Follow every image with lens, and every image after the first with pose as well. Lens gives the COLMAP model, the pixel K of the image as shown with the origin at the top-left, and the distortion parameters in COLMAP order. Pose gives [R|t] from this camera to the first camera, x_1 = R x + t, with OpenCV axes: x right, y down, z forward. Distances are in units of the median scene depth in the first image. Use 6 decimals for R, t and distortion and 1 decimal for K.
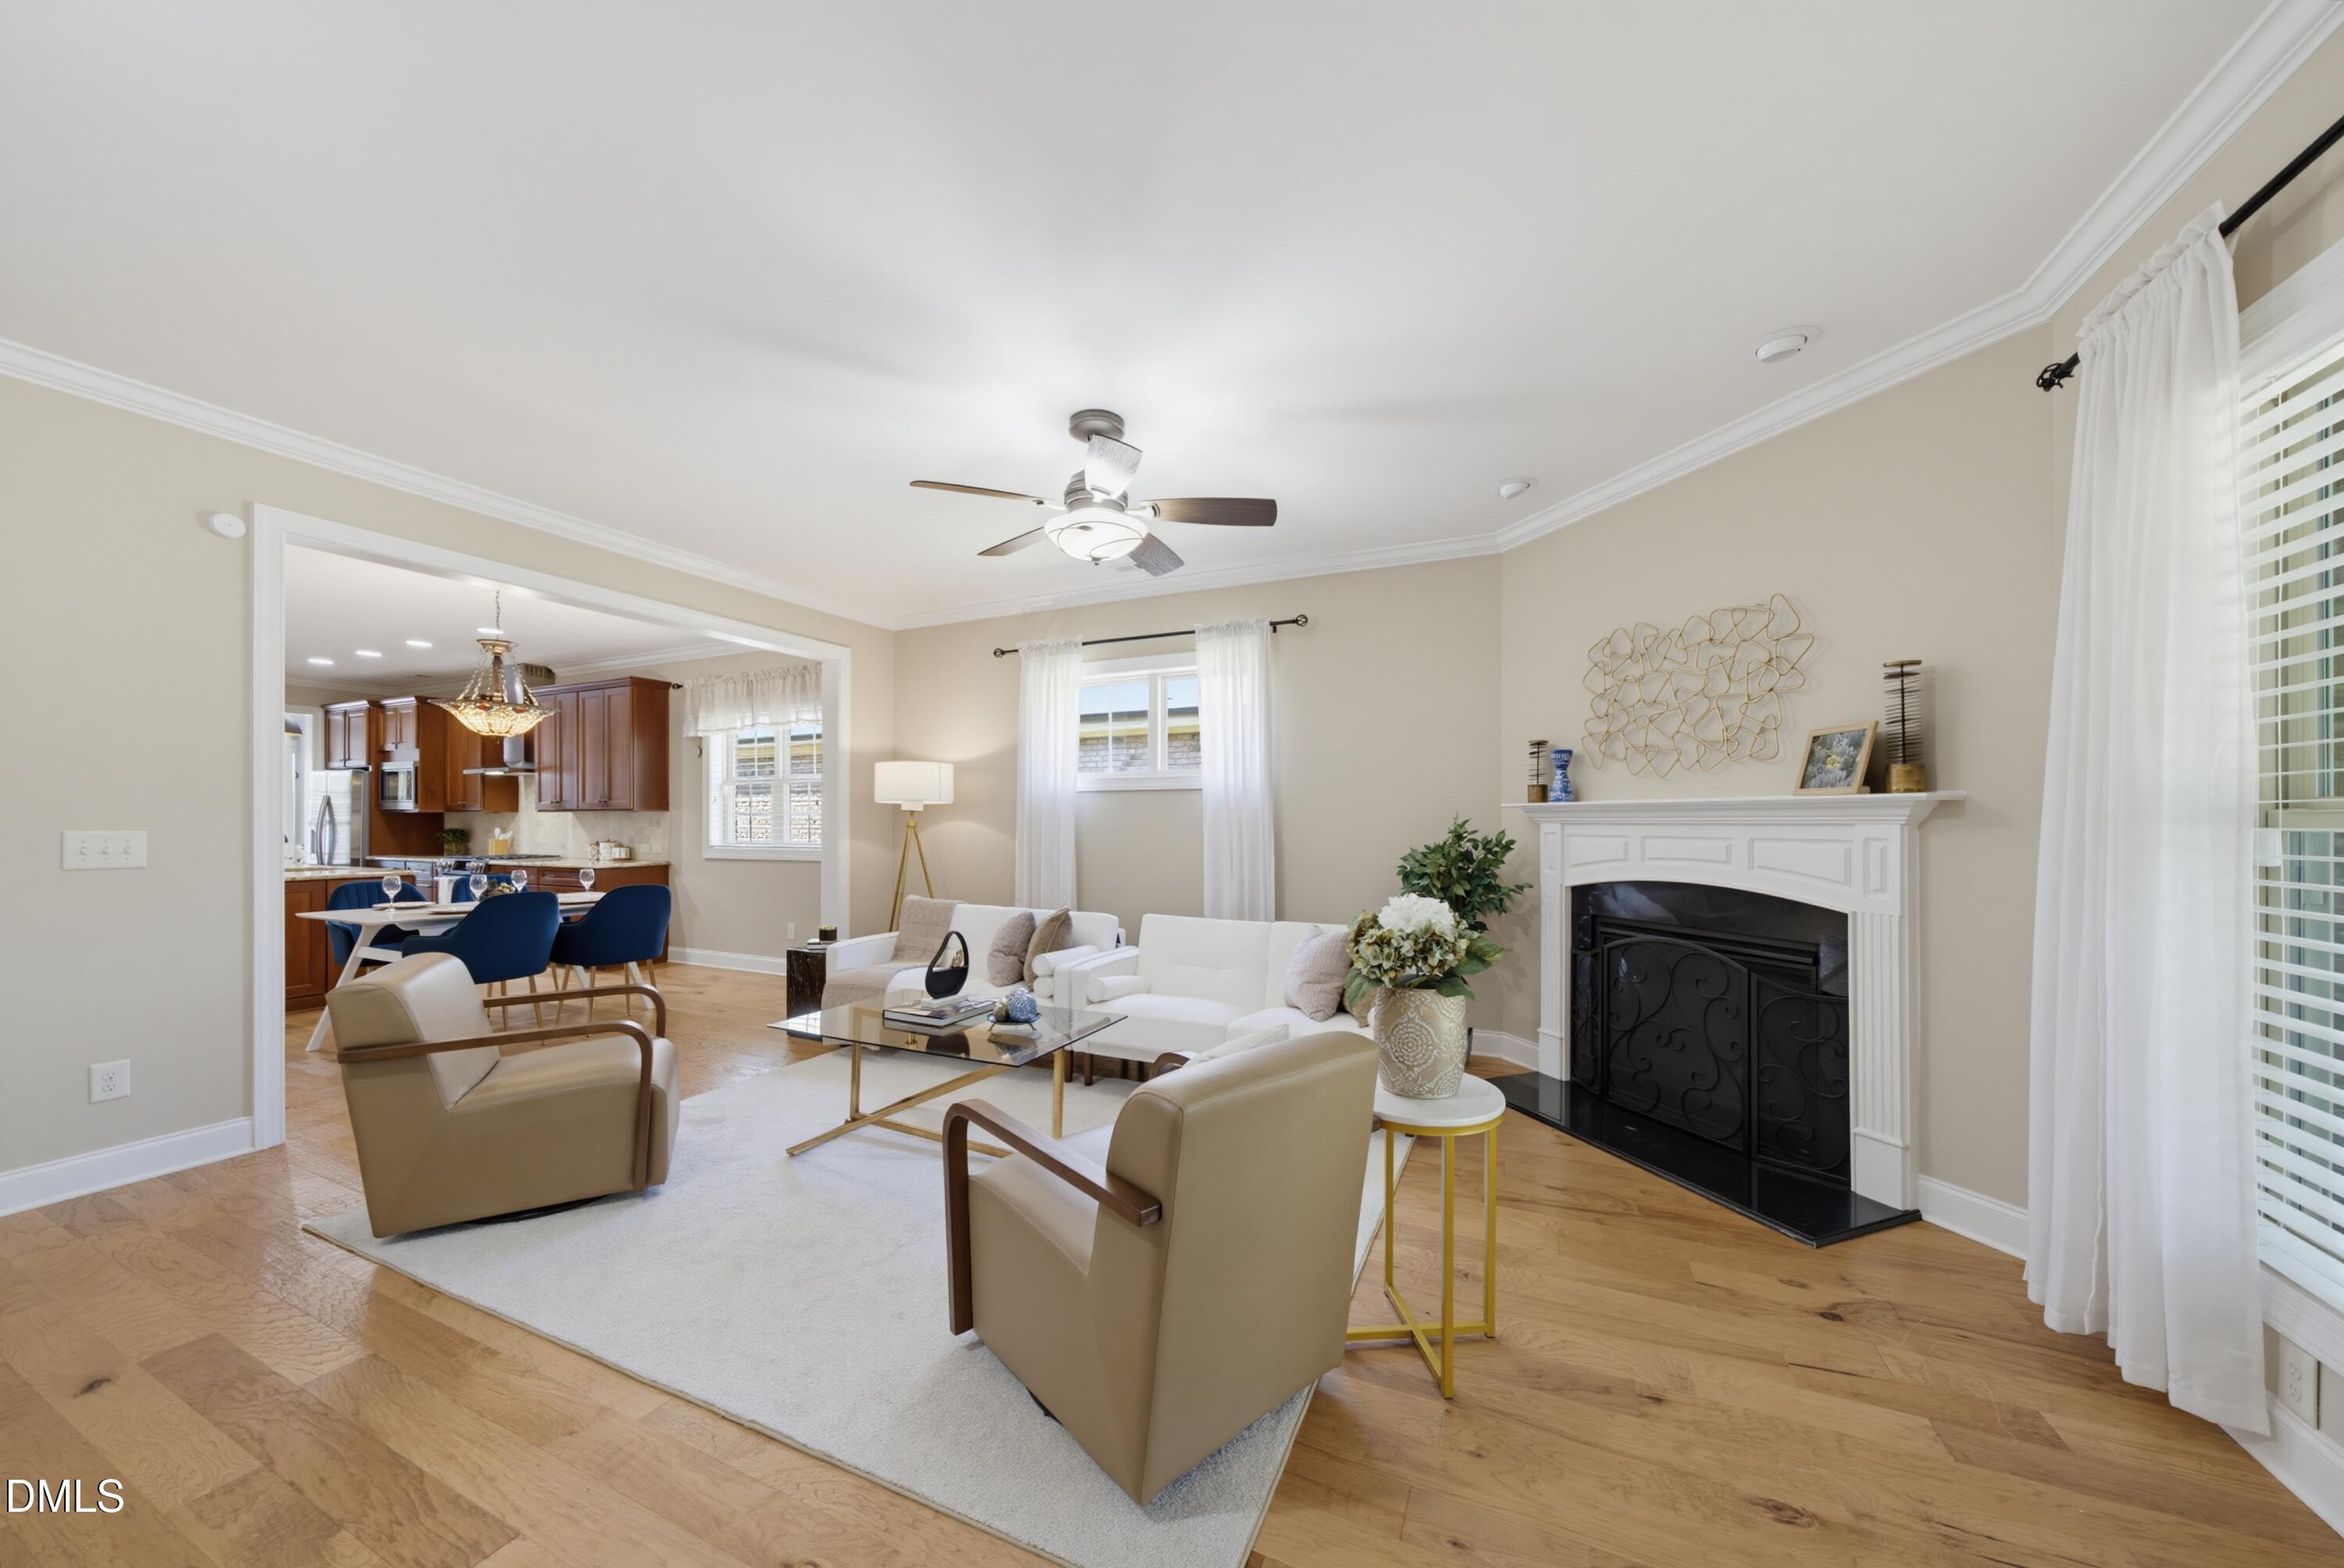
lens RADIAL K [[806.0, 0, 1178.2], [0, 806.0, 832.1], [0, 0, 1]] dist [0.000713, 0.000140]
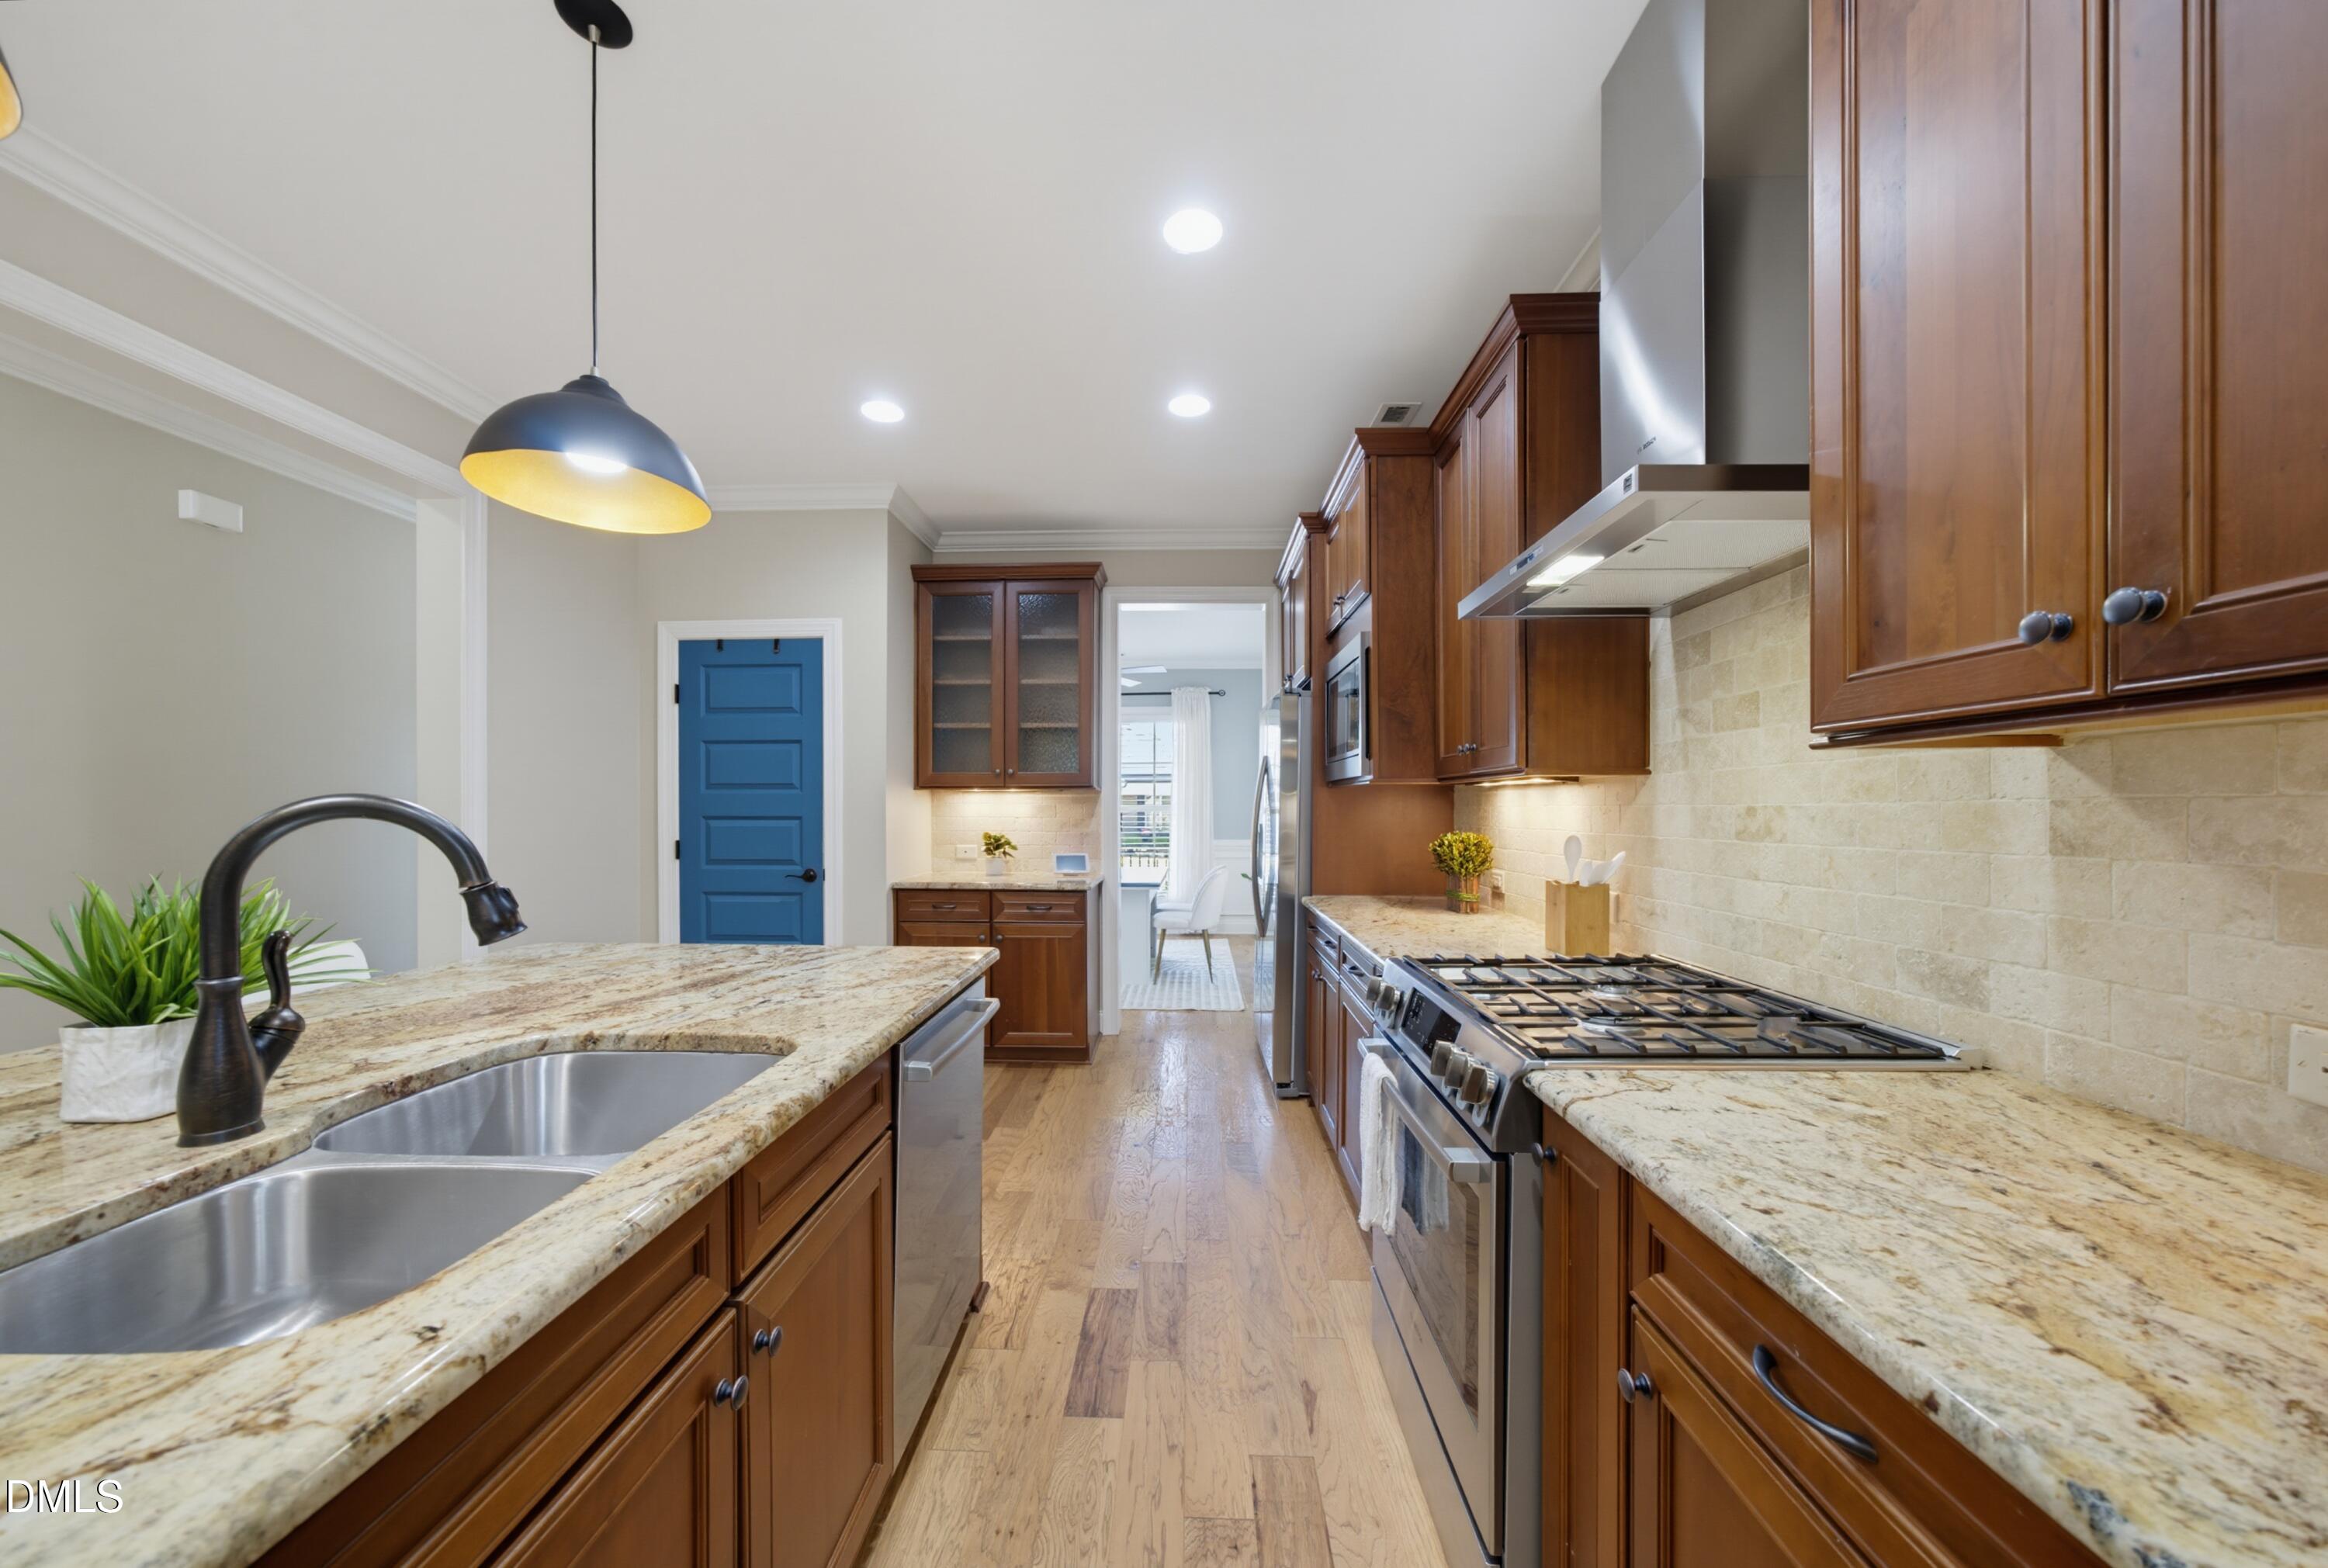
lens RADIAL K [[824.9, 0, 1169.5], [0, 824.9, 805.7], [0, 0, 1]] dist [-0.000196, 0.000009]
pose [[0.398729, -0.000584, -0.917068, -1.090931], [-0.017077, 0.999822, -0.008061, -0.018425], [0.916910, 0.018876, 0.398648, 1.295665]]
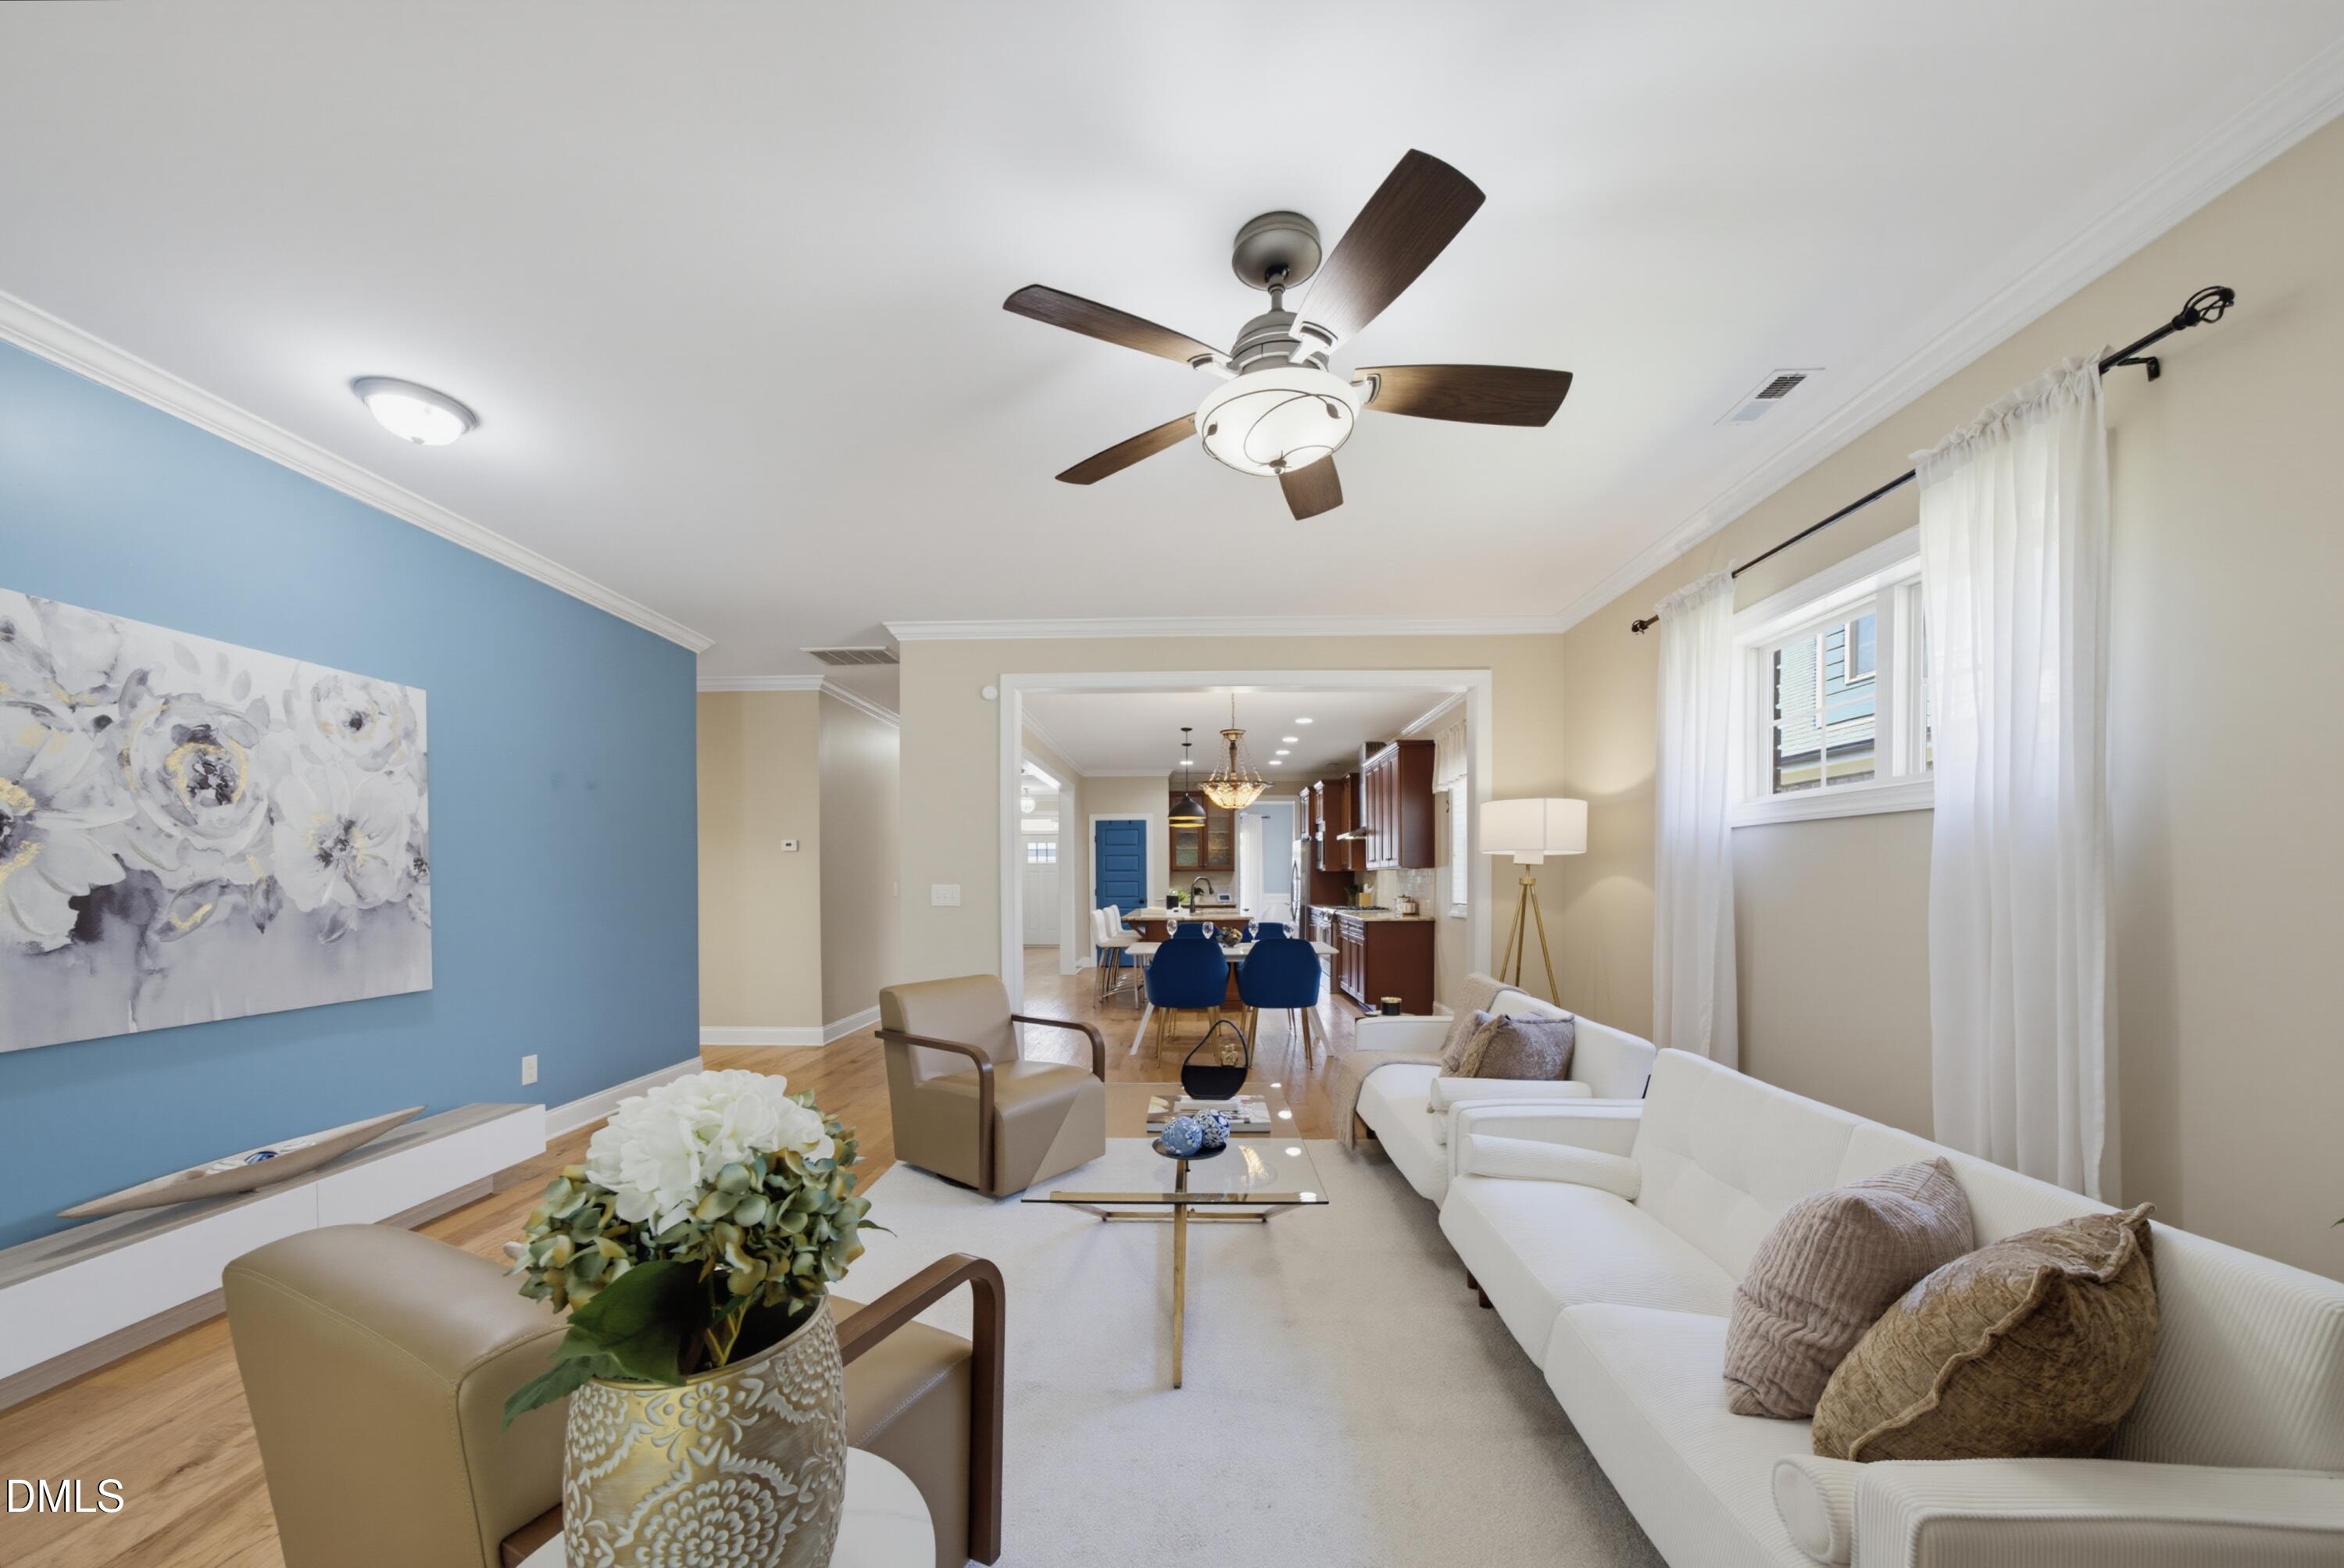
lens RADIAL K [[825.3, 0, 1175.9], [0, 825.3, 876.8], [0, 0, 1]] dist [0.001294, 0.000101]
pose [[0.397202, -0.000004, -0.917731, 0.286617], [-0.013454, 0.999893, -0.005827, -0.006410], [0.917633, 0.014662, 0.397159, 0.421337]]
